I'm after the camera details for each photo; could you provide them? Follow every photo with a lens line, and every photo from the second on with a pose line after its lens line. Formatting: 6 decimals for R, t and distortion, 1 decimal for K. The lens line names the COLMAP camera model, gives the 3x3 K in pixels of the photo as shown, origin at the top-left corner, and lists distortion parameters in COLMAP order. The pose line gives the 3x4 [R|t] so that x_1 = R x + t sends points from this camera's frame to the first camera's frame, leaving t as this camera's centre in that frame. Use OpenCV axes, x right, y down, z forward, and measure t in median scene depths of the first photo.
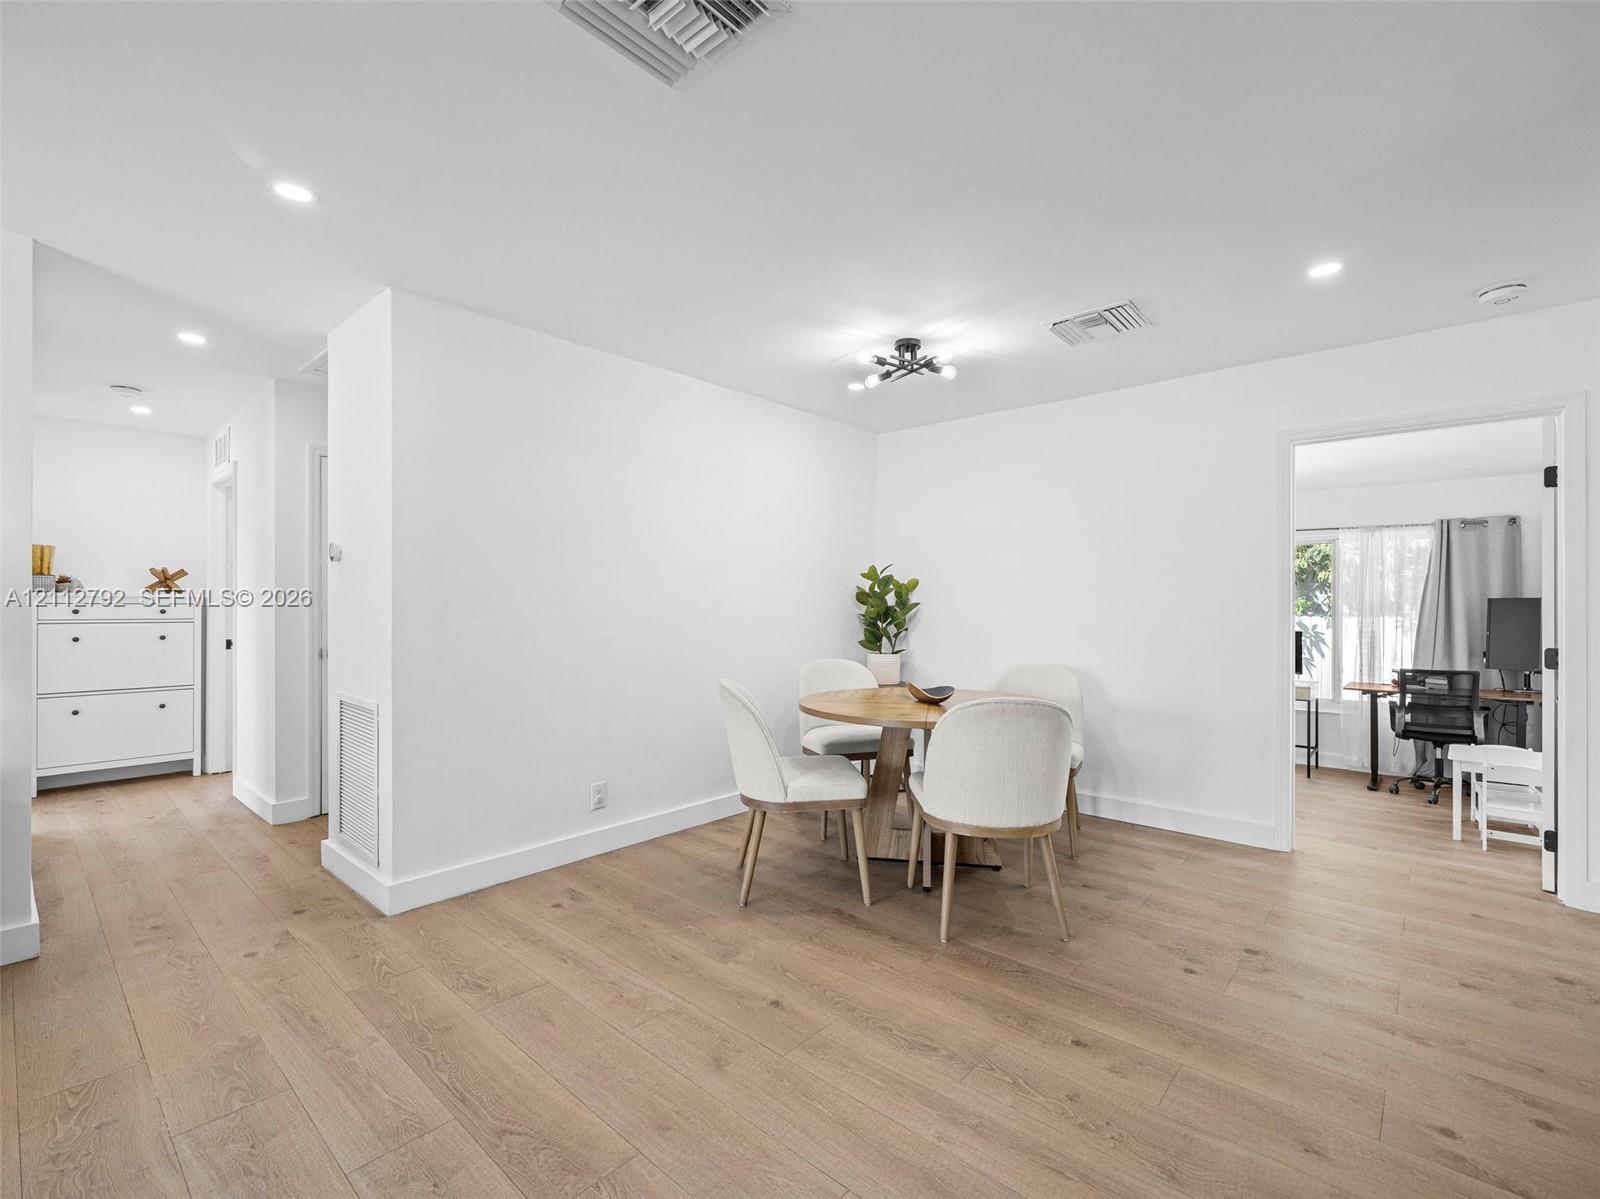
lens RADIAL K [[716.5, 0, 800.2], [0, 716.5, 606.4], [0, 0, 1]] dist [-0.001777, -0.000706]
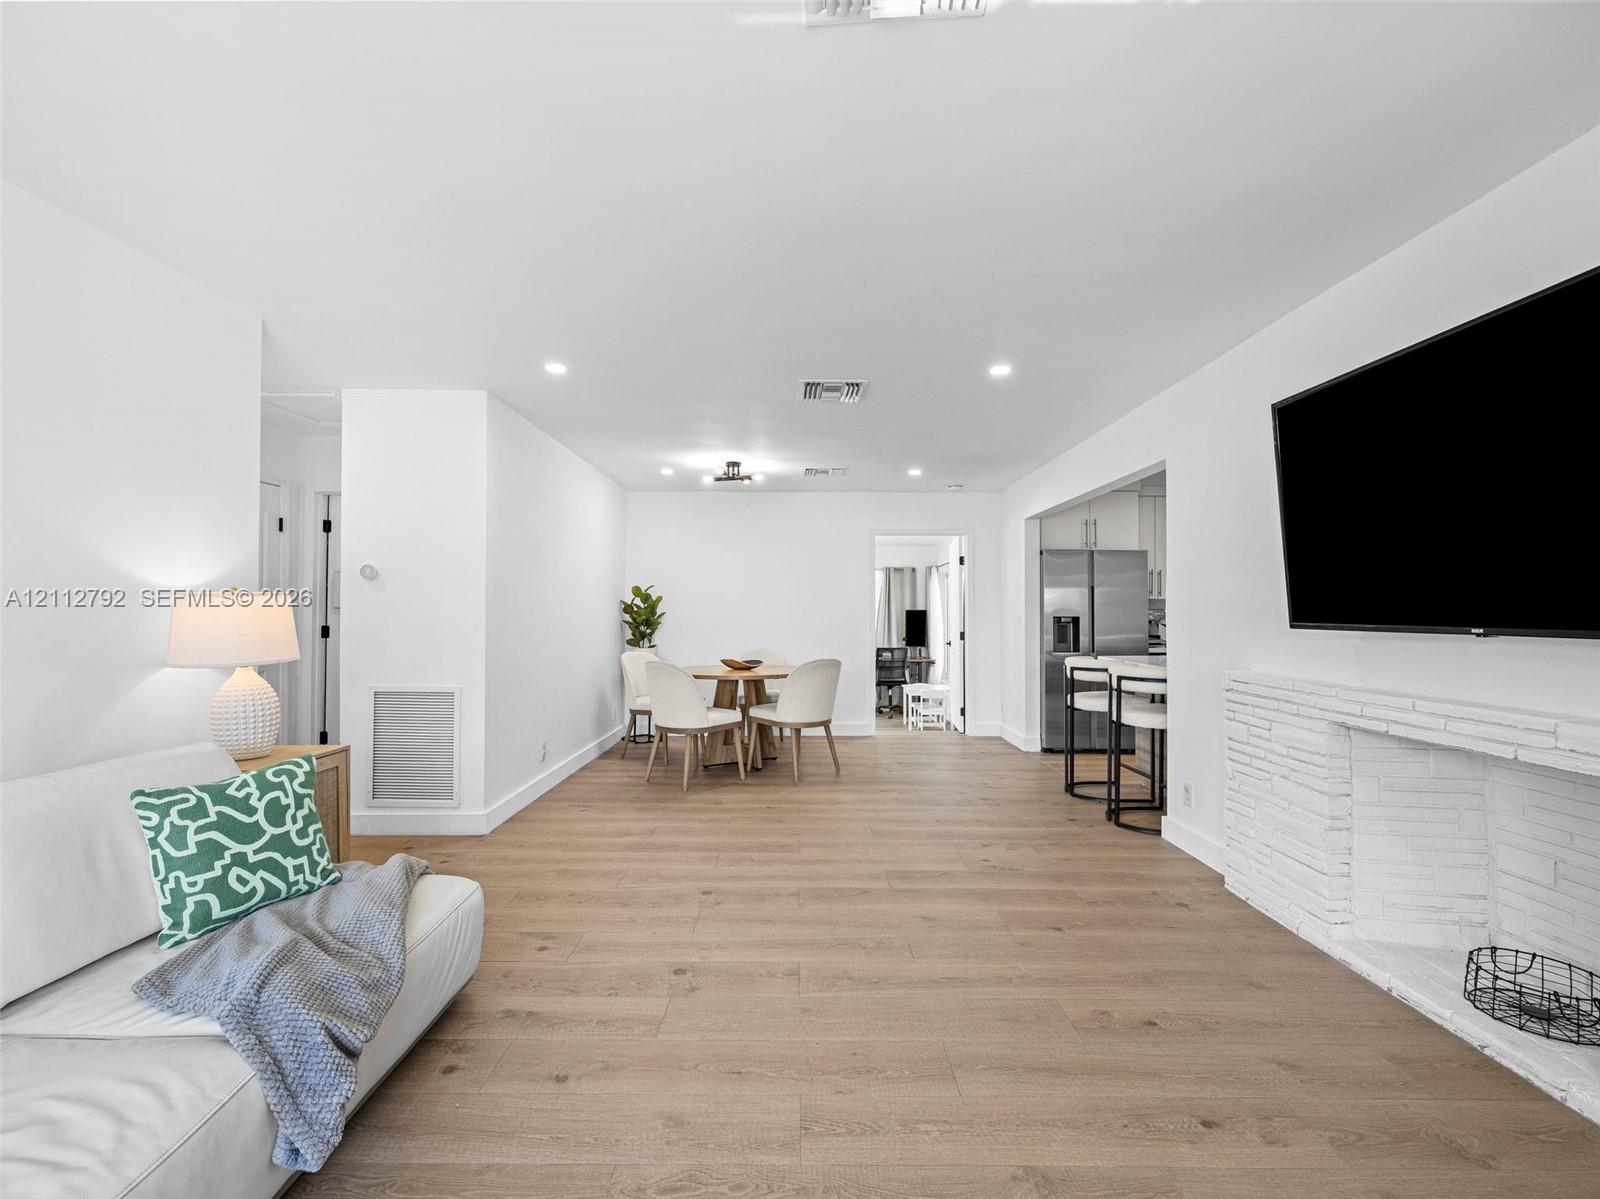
lens RADIAL K [[716.5, 0, 800.2], [0, 716.5, 606.4], [0, 0, 1]] dist [-0.001777, -0.000706]
pose [[0.742640, 0.005208, 0.669670, -0.746134], [0.002312, 0.999944, -0.010340, -0.002136], [-0.669686, 0.009227, 0.742587, -0.331024]]
